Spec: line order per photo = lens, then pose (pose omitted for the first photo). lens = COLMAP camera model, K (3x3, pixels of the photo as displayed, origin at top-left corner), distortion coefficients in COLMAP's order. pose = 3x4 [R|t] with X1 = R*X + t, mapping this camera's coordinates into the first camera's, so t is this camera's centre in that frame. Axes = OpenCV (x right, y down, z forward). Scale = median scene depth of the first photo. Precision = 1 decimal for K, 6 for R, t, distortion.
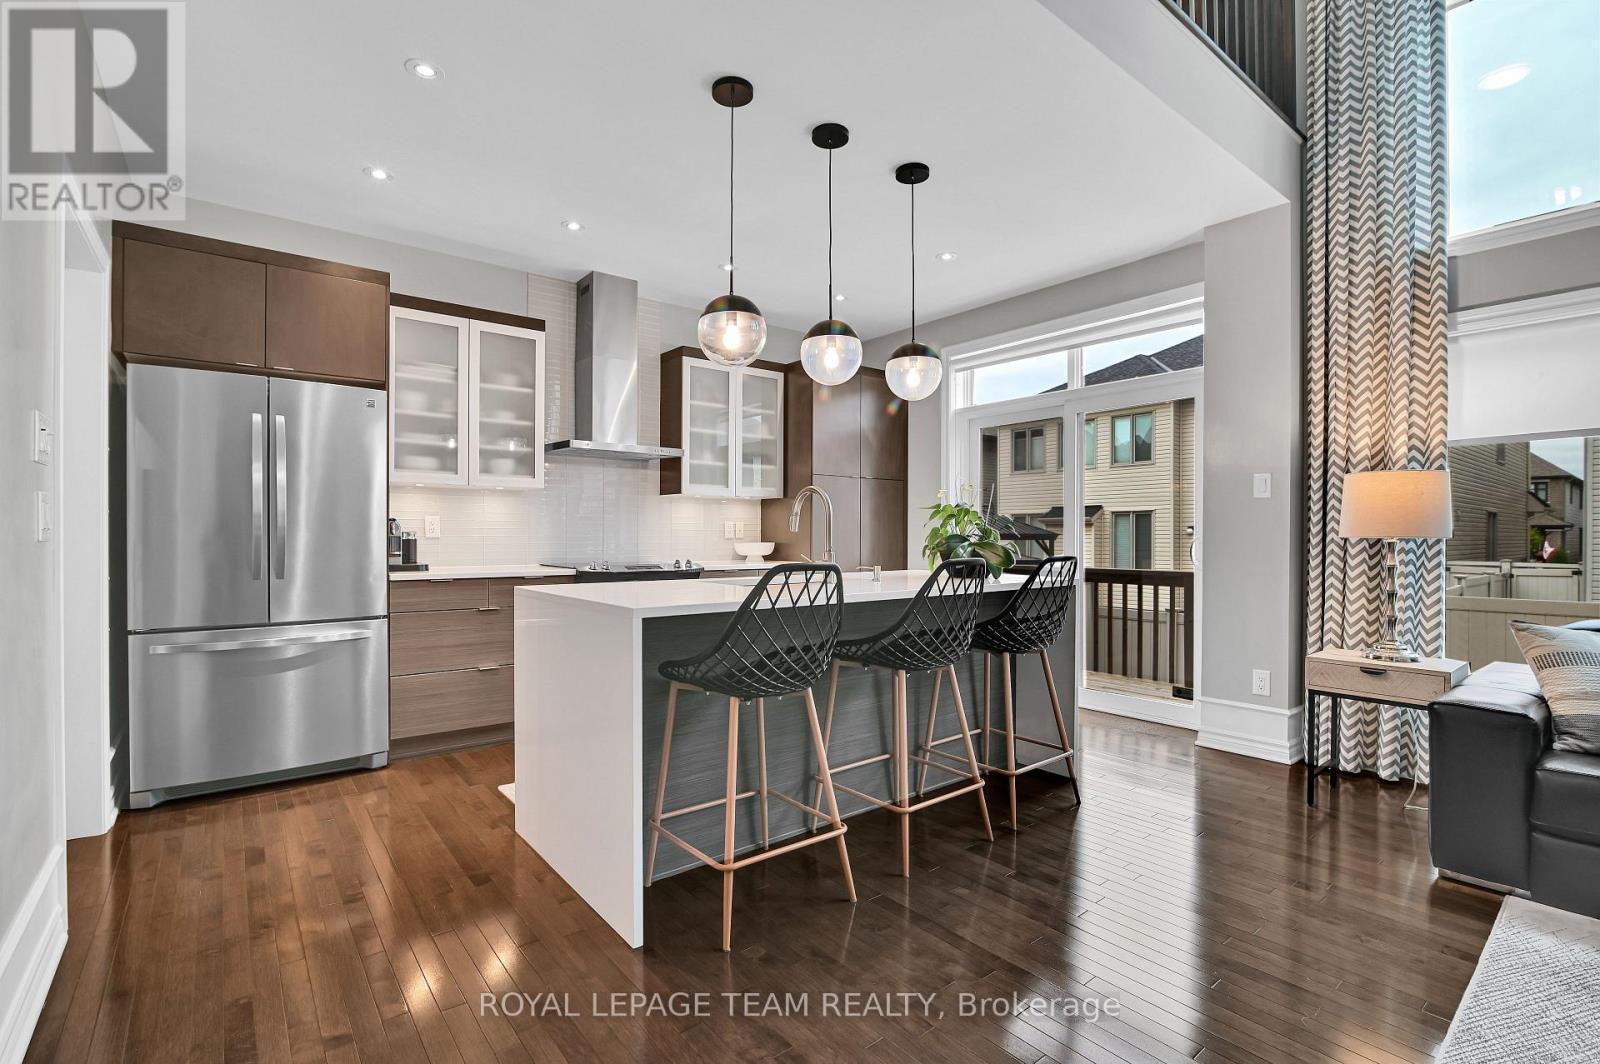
lens RADIAL K [[733.3, 0, 800.4], [0, 733.3, 537.7], [0, 0, 1]] dist [-0.022877, 0.000011]
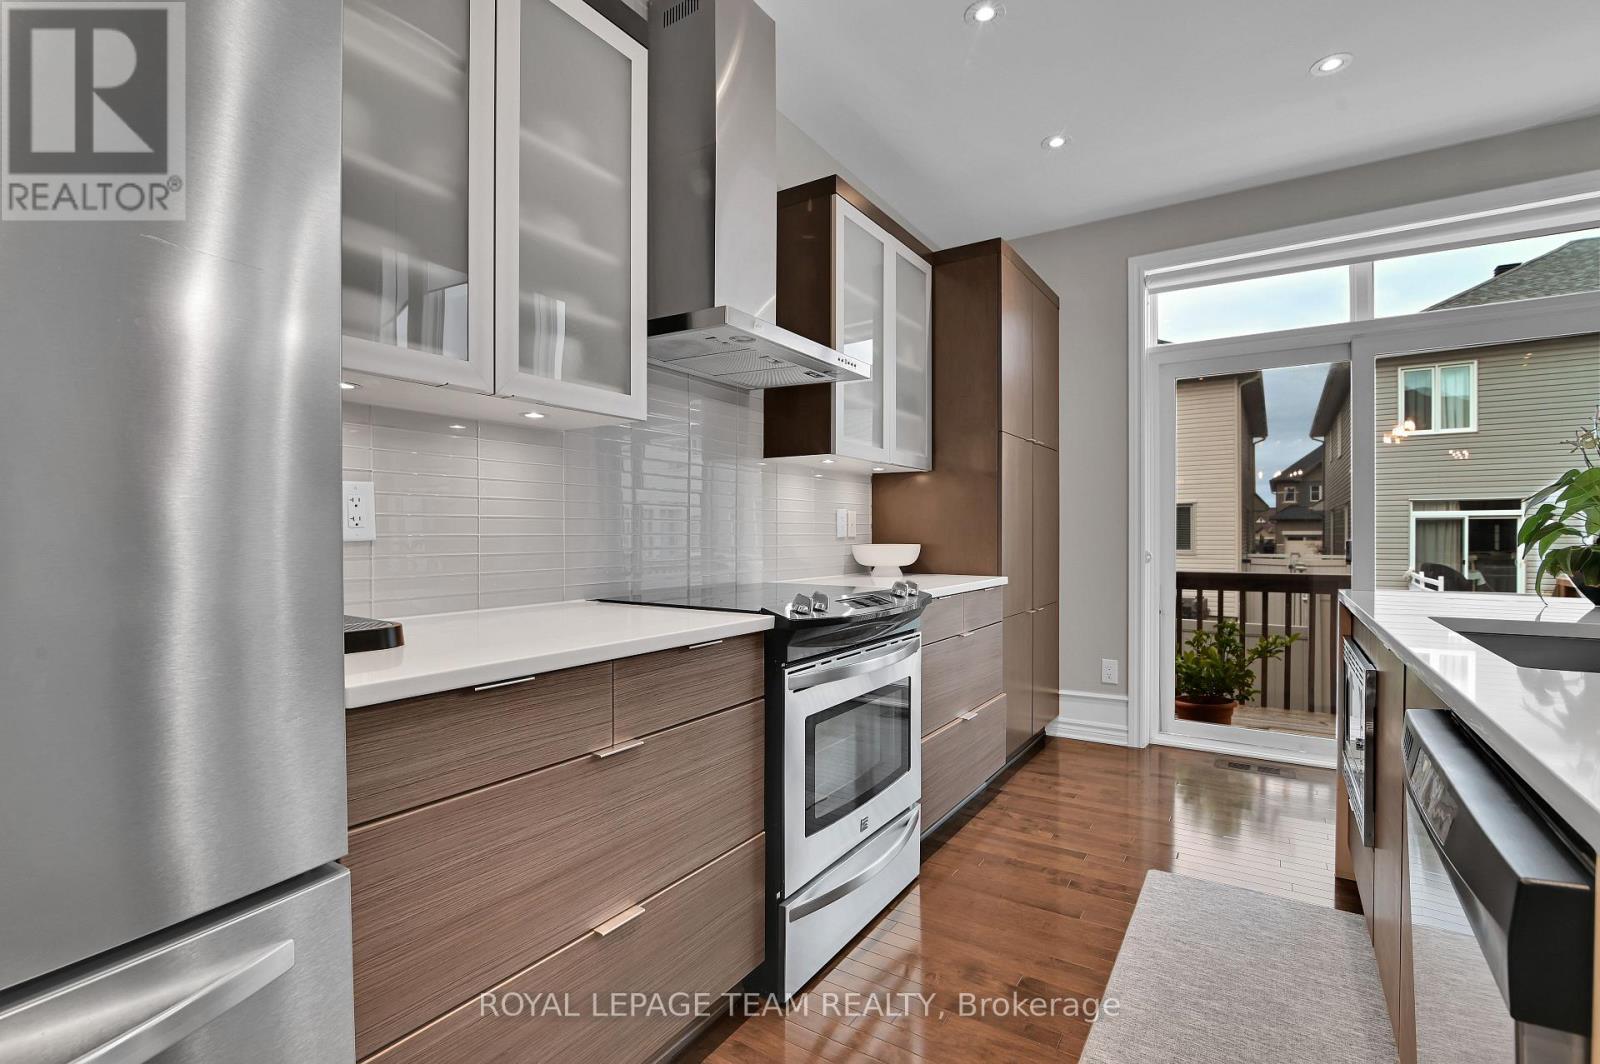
lens RADIAL K [[733.3, 0, 800.4], [0, 733.3, 537.7], [0, 0, 1]] dist [-0.022877, 0.000011]
pose [[0.952466, -0.007269, 0.304558, -0.346055], [0.007070, 0.999973, 0.001756, -0.000645], [-0.304562, 0.000481, 0.952492, 0.502459]]
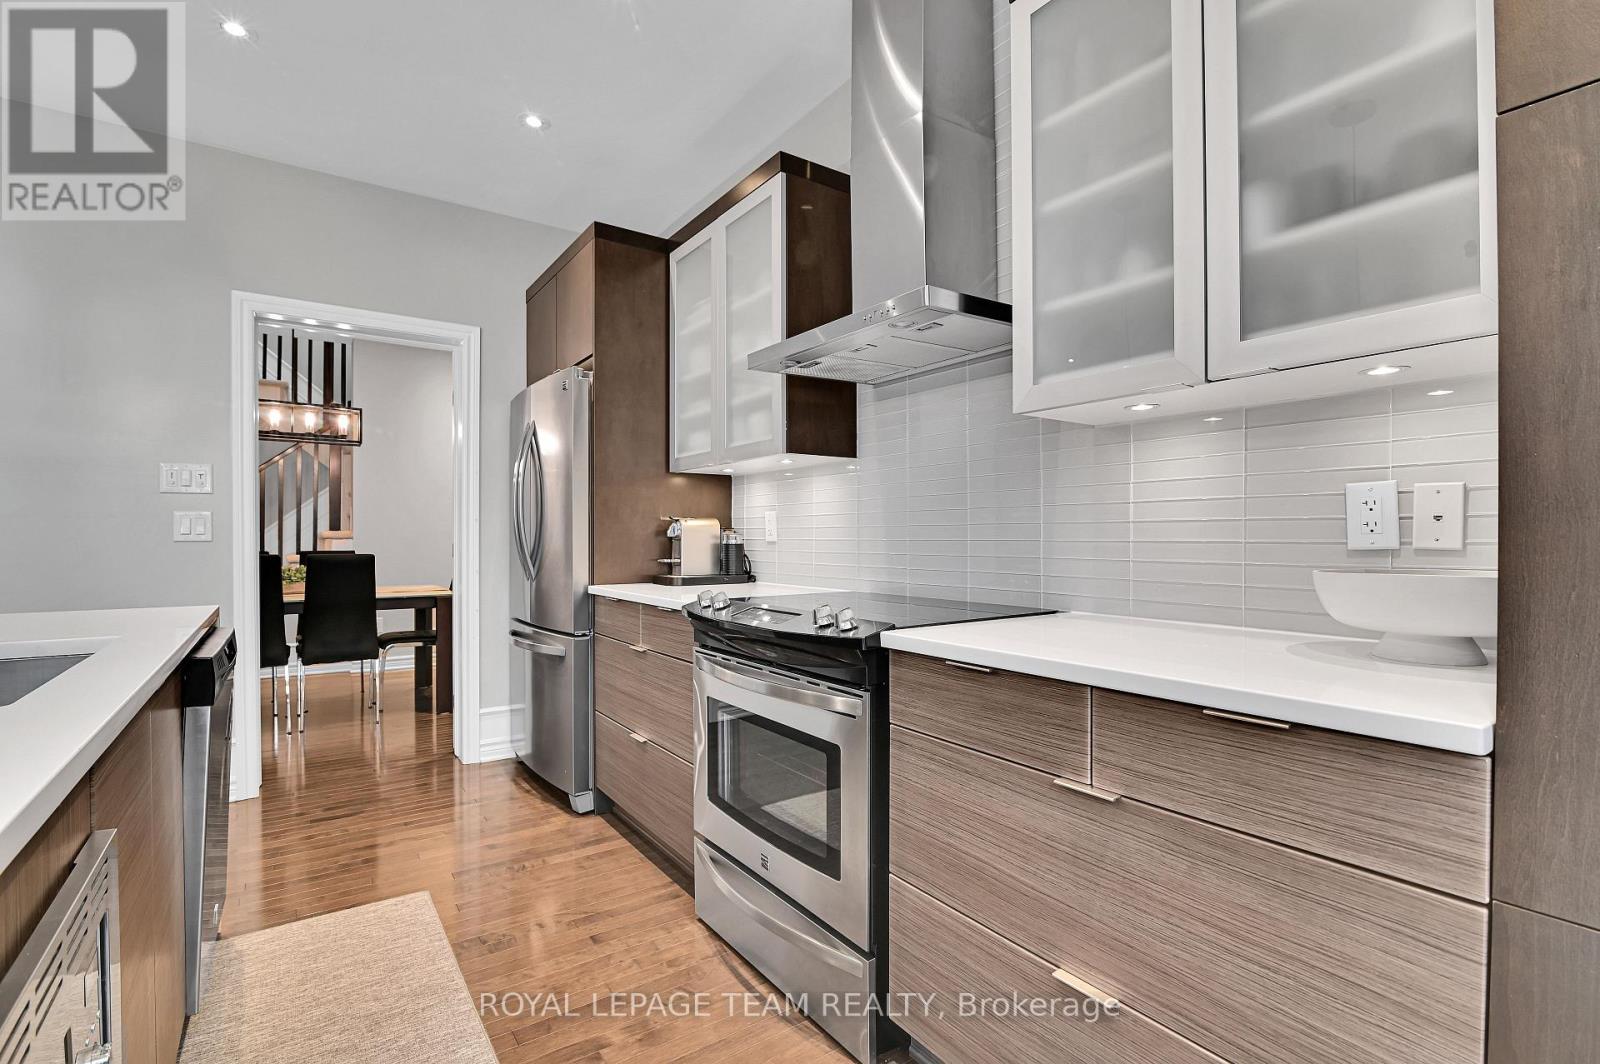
lens RADIAL K [[733.3, 0, 800.4], [0, 733.3, 537.7], [0, 0, 1]] dist [-0.022877, 0.000011]
pose [[-0.062813, -0.001369, -0.998024, 0.175620], [-0.004153, 0.999991, -0.001110, -0.003088], [0.998017, 0.004075, -0.062818, 0.915610]]
